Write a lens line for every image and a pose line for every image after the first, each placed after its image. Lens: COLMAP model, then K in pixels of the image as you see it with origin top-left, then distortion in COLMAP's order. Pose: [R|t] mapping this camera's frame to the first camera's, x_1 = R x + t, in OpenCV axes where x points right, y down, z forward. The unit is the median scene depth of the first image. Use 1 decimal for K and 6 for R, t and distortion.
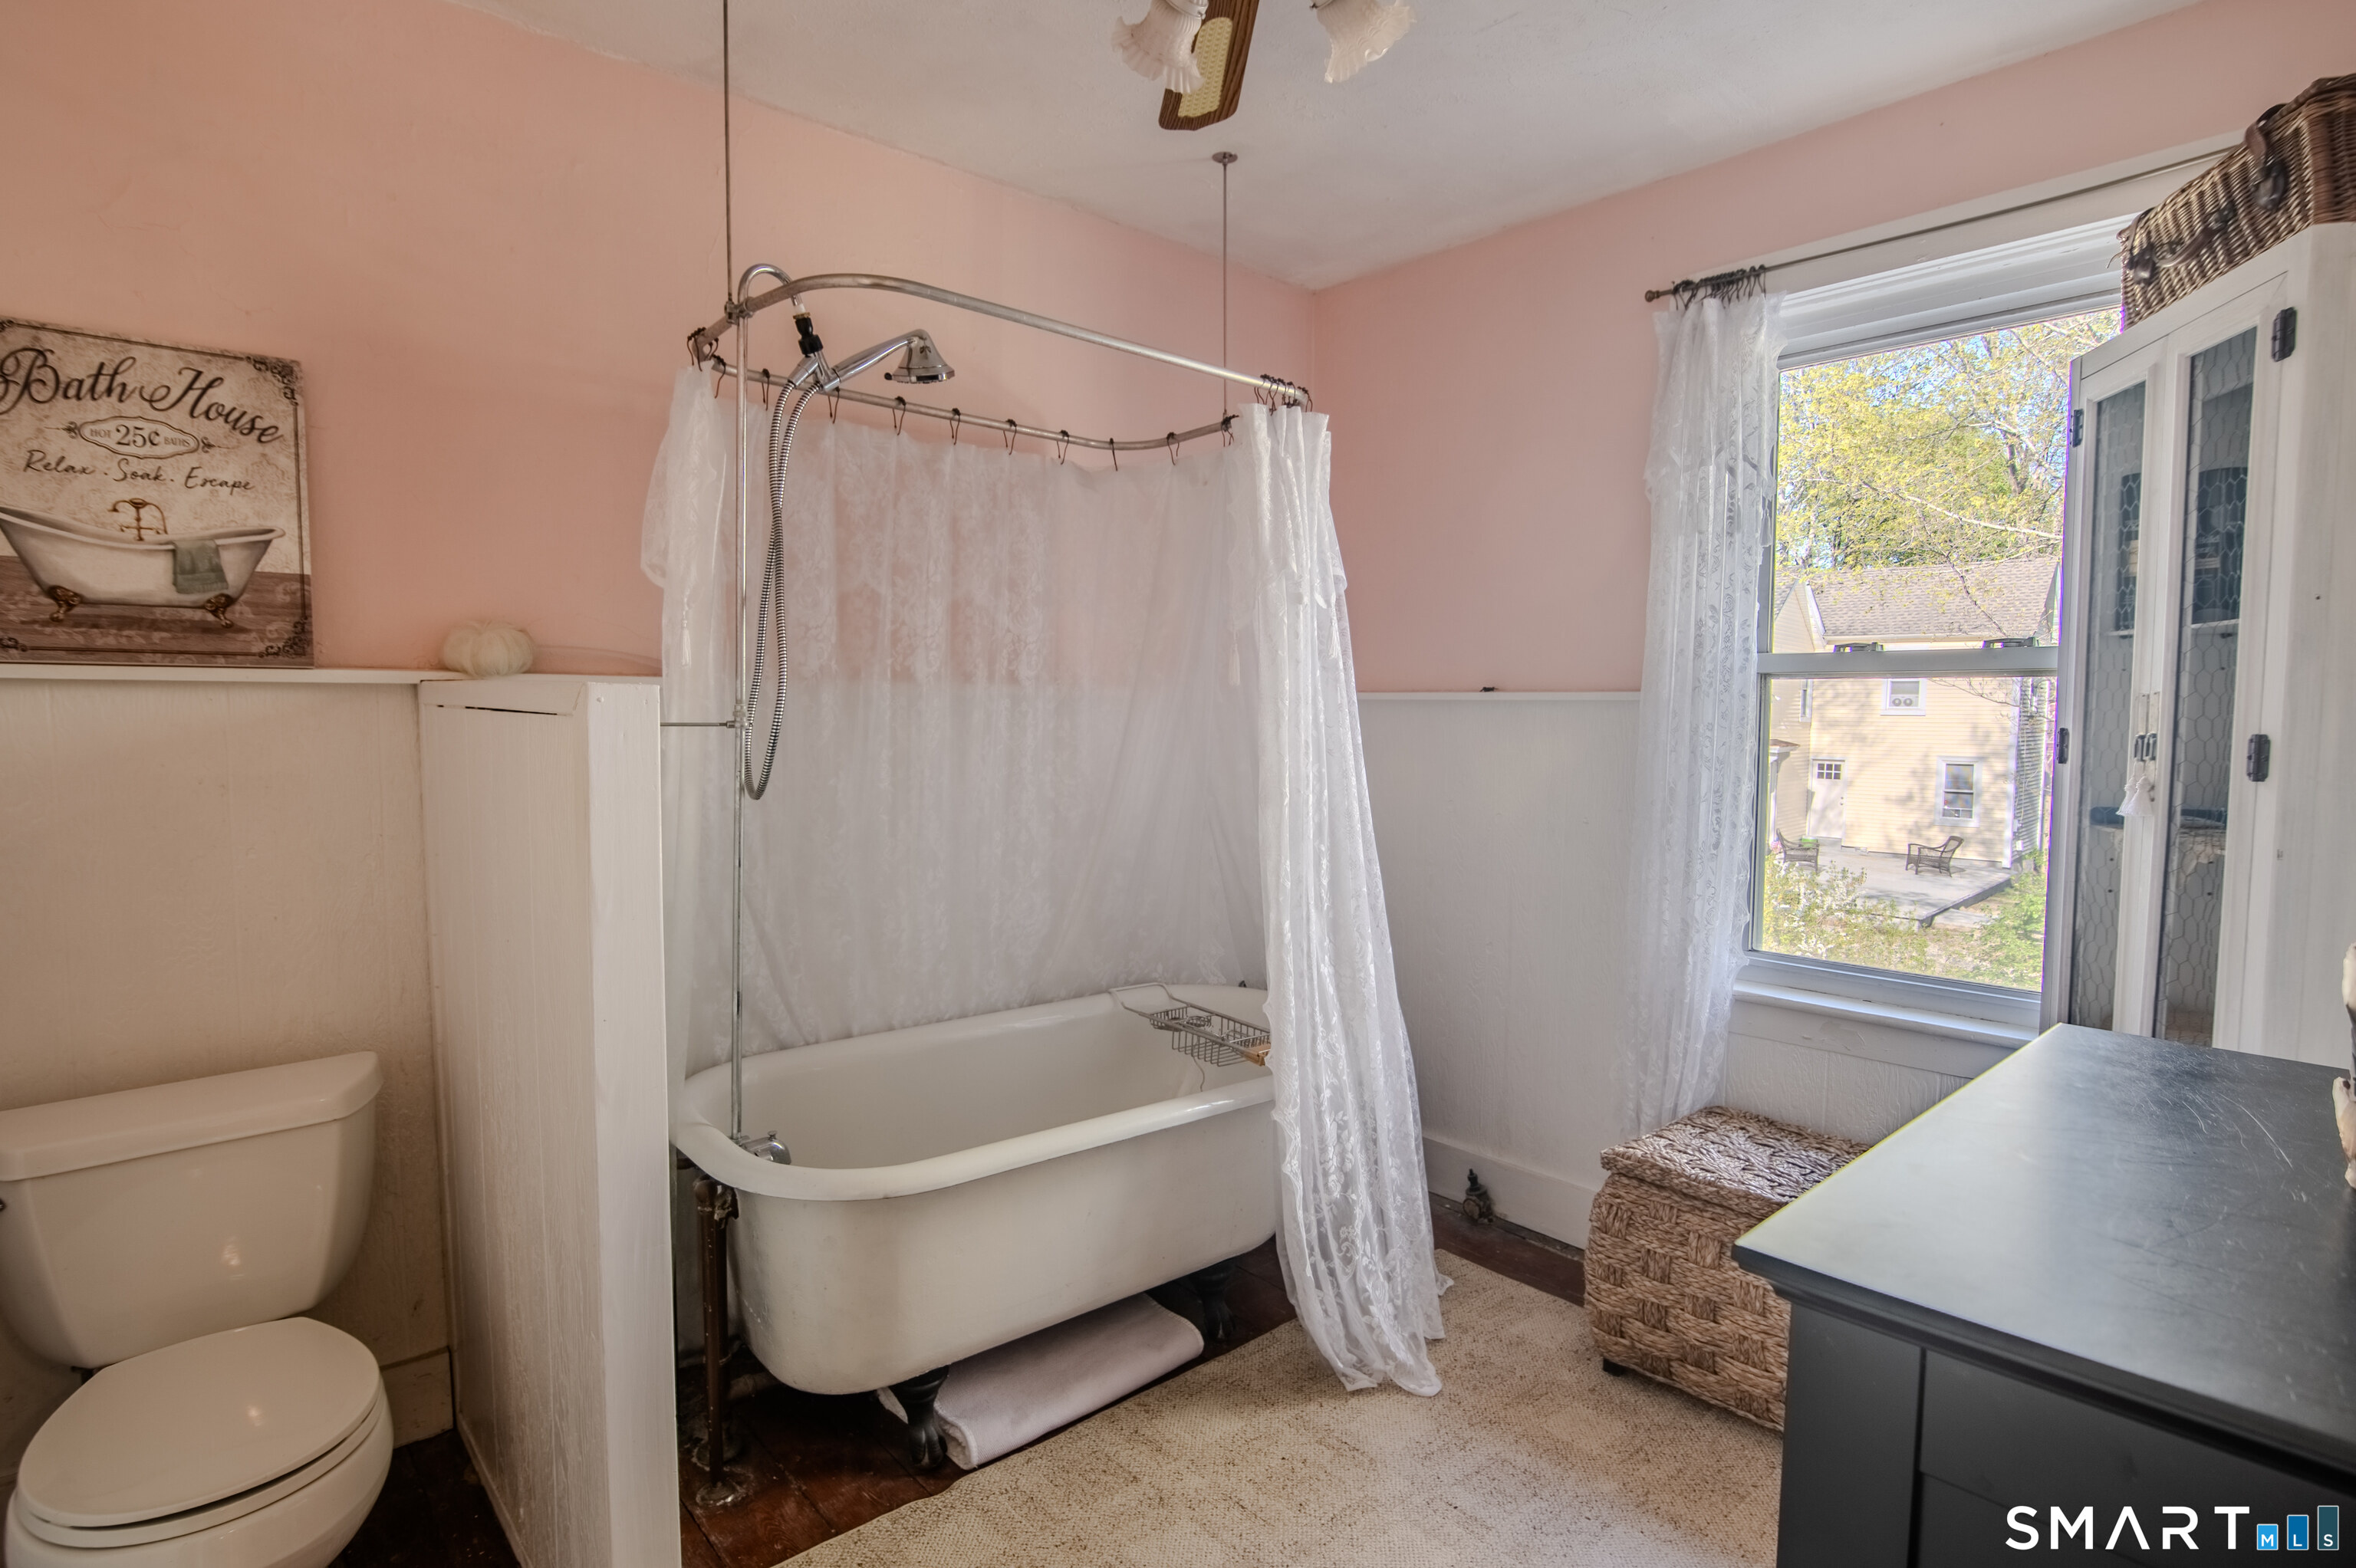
lens RADIAL K [[1142.5, 0, 1168.2], [0, 1142.5, 774.4], [0, 0, 1]] dist [-0.025241, -0.000807]
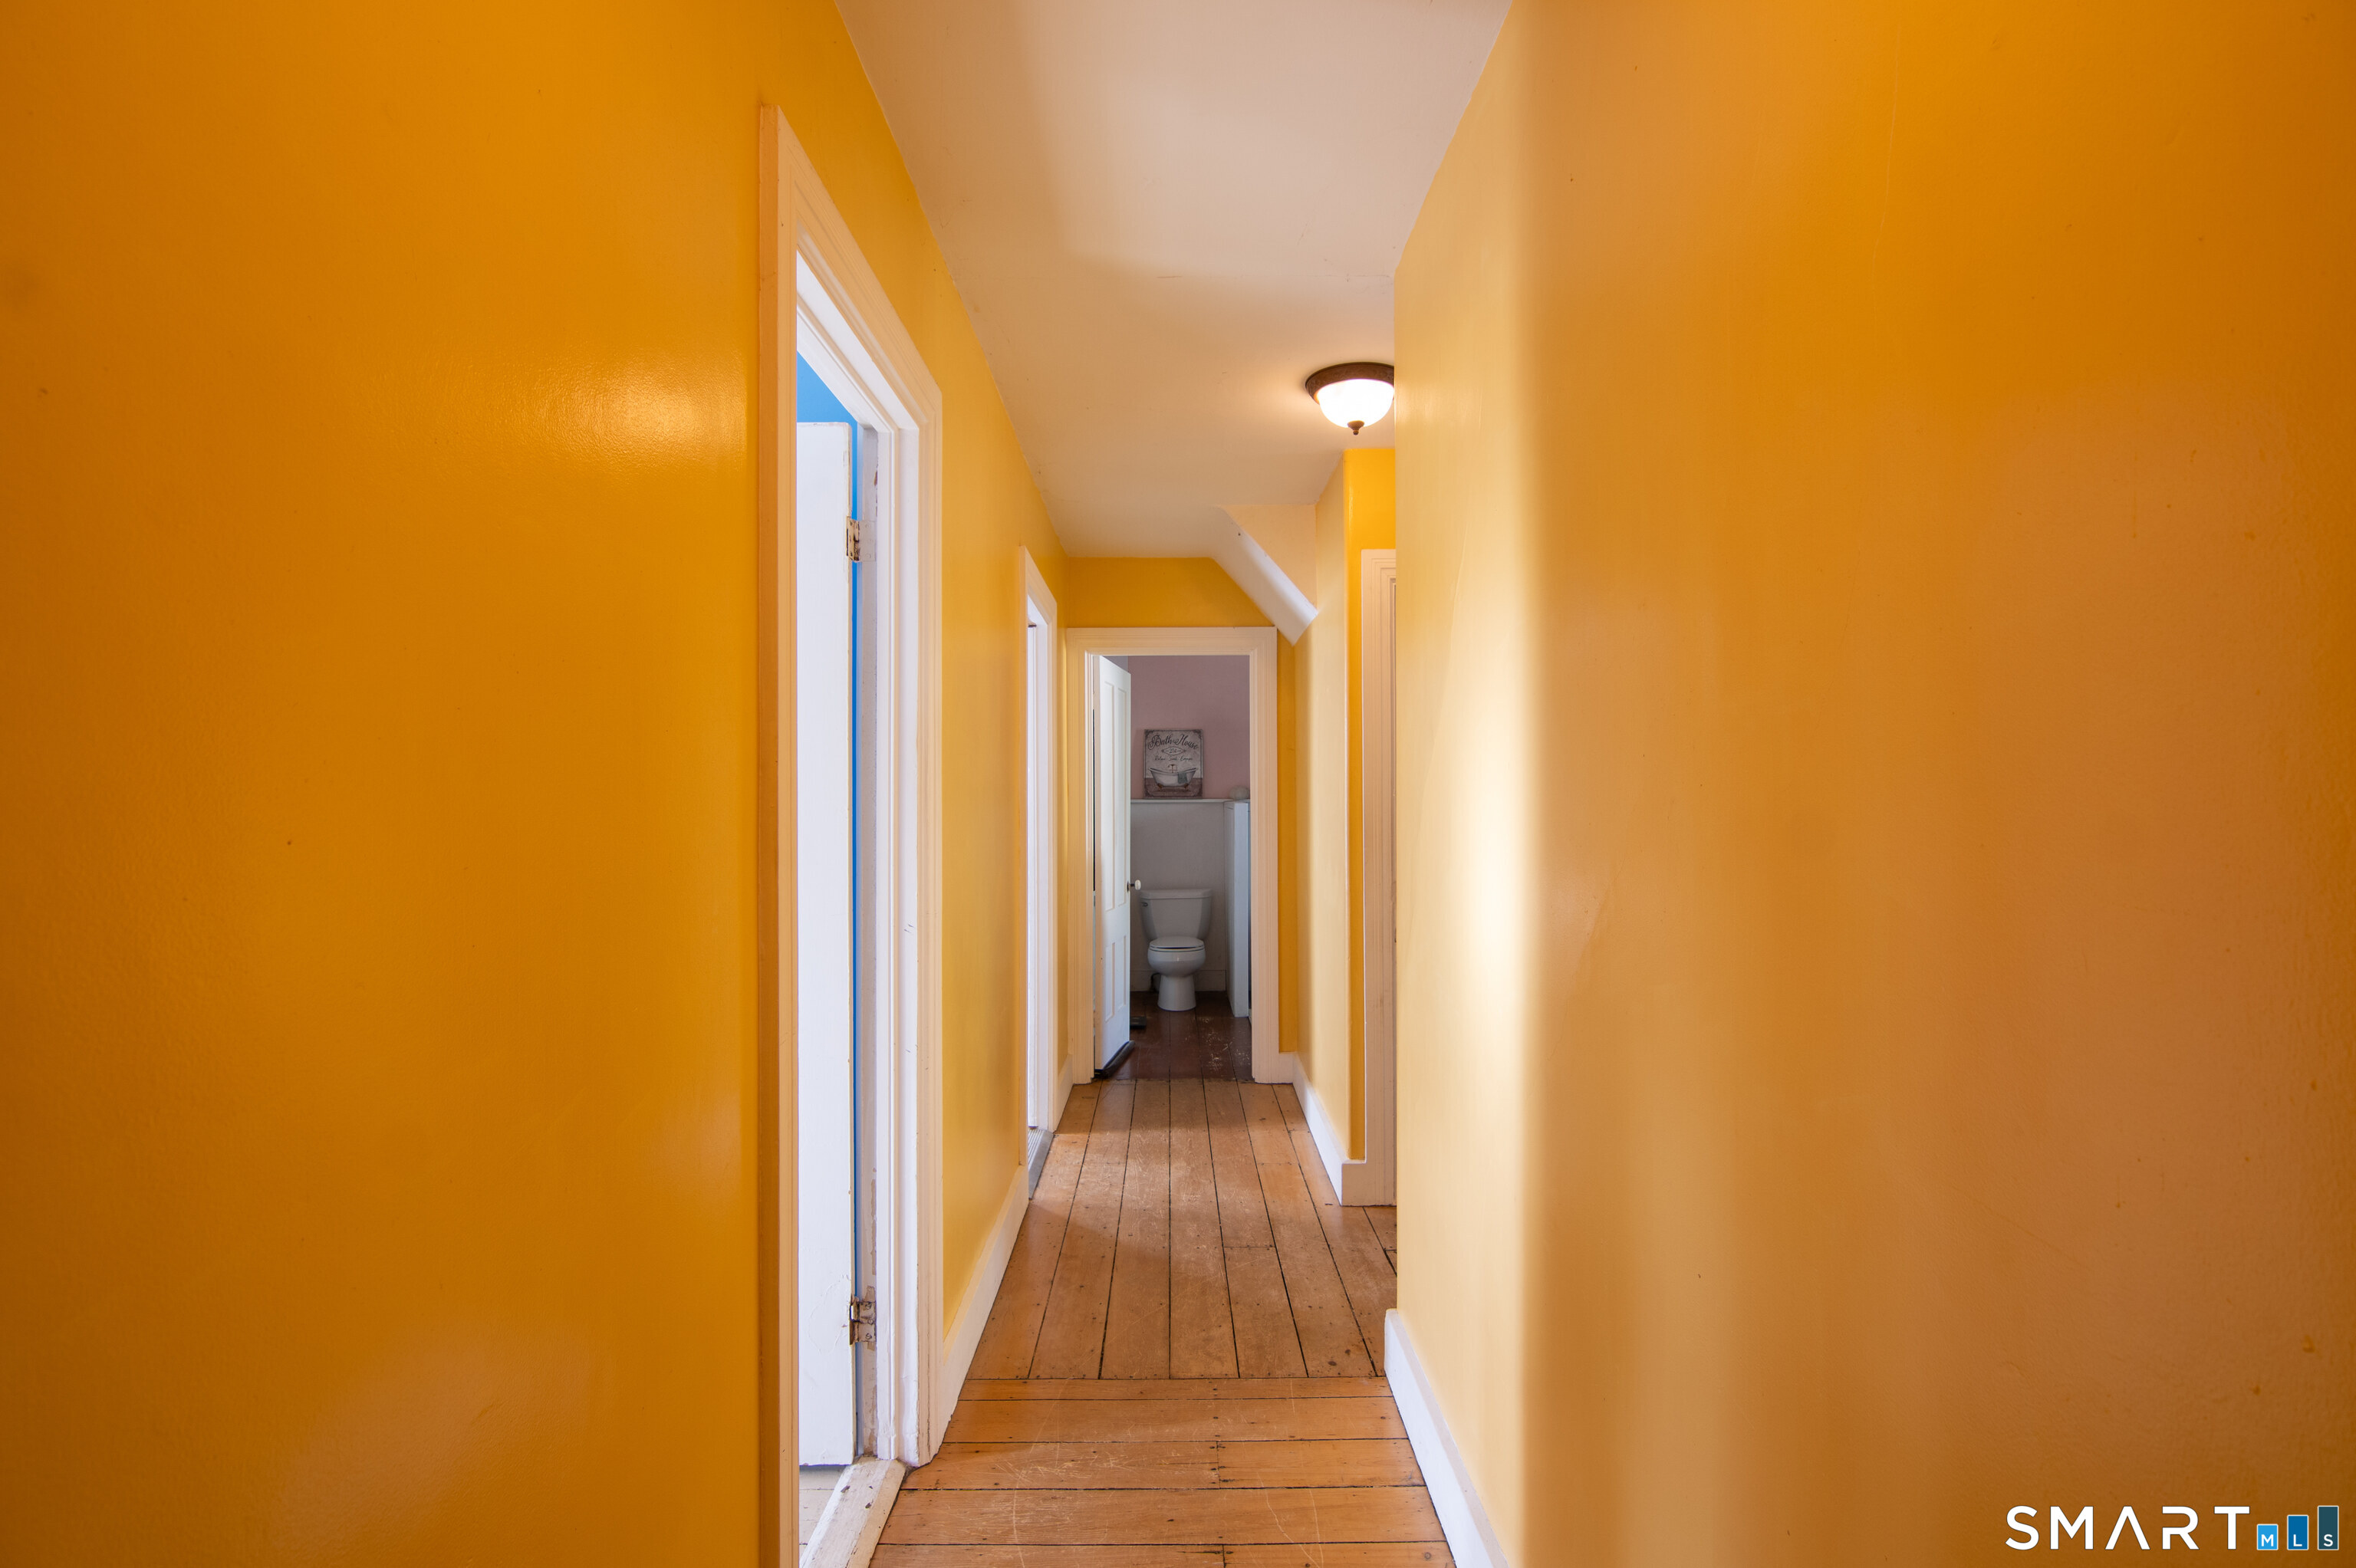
lens RADIAL K [[1142.5, 0, 1179.1], [0, 1142.5, 793.5], [0, 0, 1]] dist [-0.025241, -0.000807]
pose [[0.738933, -0.018427, -0.673527, 2.226845], [-0.037918, 0.996904, -0.068874, 0.198070], [0.672711, 0.076432, 0.735947, -2.398167]]
